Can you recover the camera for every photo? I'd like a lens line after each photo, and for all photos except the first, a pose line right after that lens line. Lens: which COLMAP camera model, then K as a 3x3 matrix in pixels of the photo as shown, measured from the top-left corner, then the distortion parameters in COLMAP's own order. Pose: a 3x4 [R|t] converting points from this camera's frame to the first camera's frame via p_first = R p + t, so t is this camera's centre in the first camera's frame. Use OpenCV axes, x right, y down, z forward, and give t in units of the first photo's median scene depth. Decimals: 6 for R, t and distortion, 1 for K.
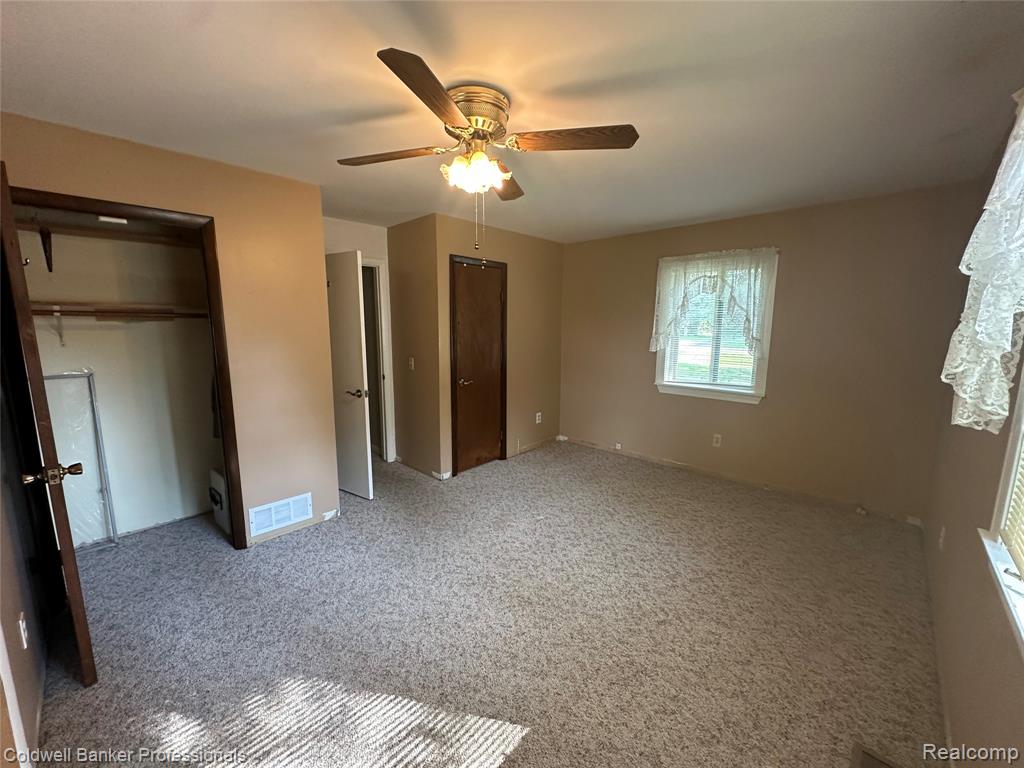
lens RADIAL K [[407.6, 0, 513.1], [0, 407.6, 382.7], [0, 0, 1]] dist [-0.001585, 0.000144]
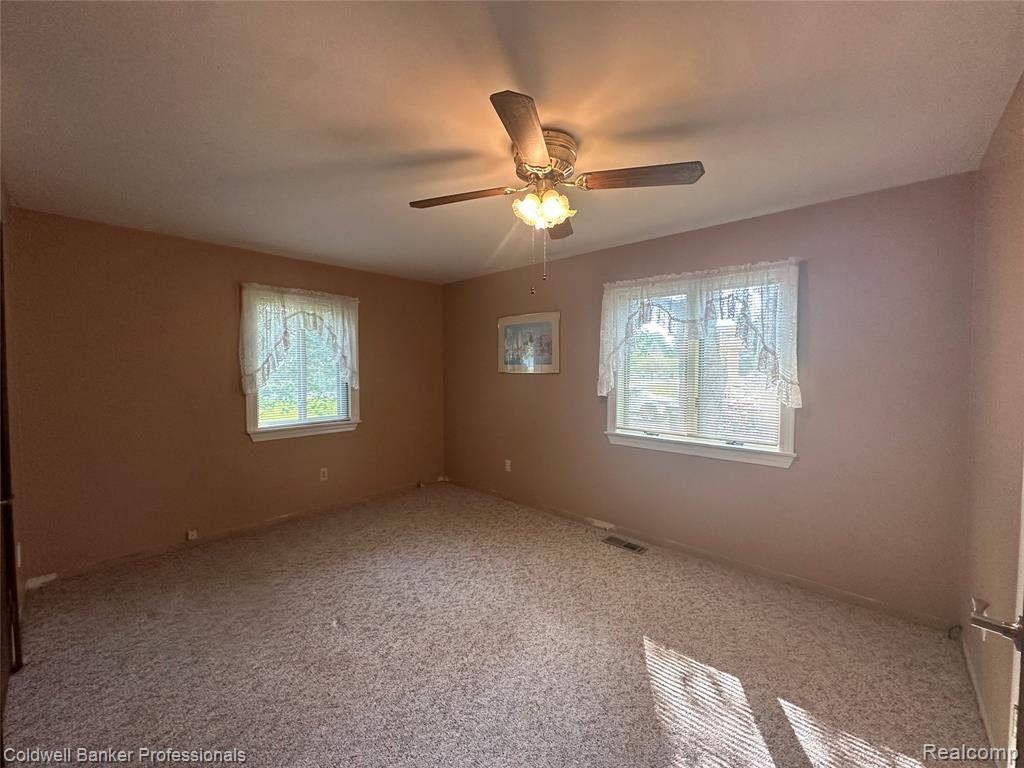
lens RADIAL K [[407.6, 0, 512.9], [0, 407.6, 383.7], [0, 0, 1]] dist [-0.001585, 0.000144]
pose [[-0.013753, -0.043608, 0.998954, -0.708181], [0.148286, 0.987913, 0.045168, -0.079745], [-0.988849, 0.148752, -0.007120, 0.705436]]
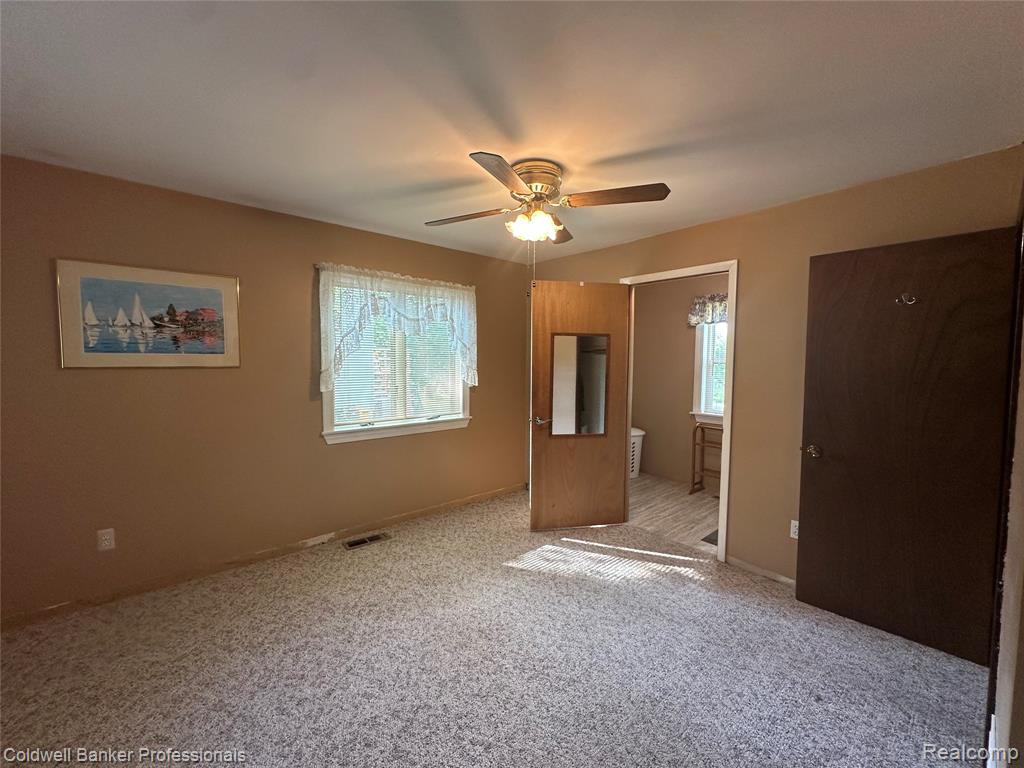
lens RADIAL K [[407.6, 0, 514.1], [0, 407.6, 383.8], [0, 0, 1]] dist [-0.001585, 0.000144]
pose [[-0.994453, -0.018742, 0.103503, -0.099490], [0.003459, 0.977640, 0.210255, -0.189315], [-0.105129, 0.209447, -0.972152, 1.406530]]
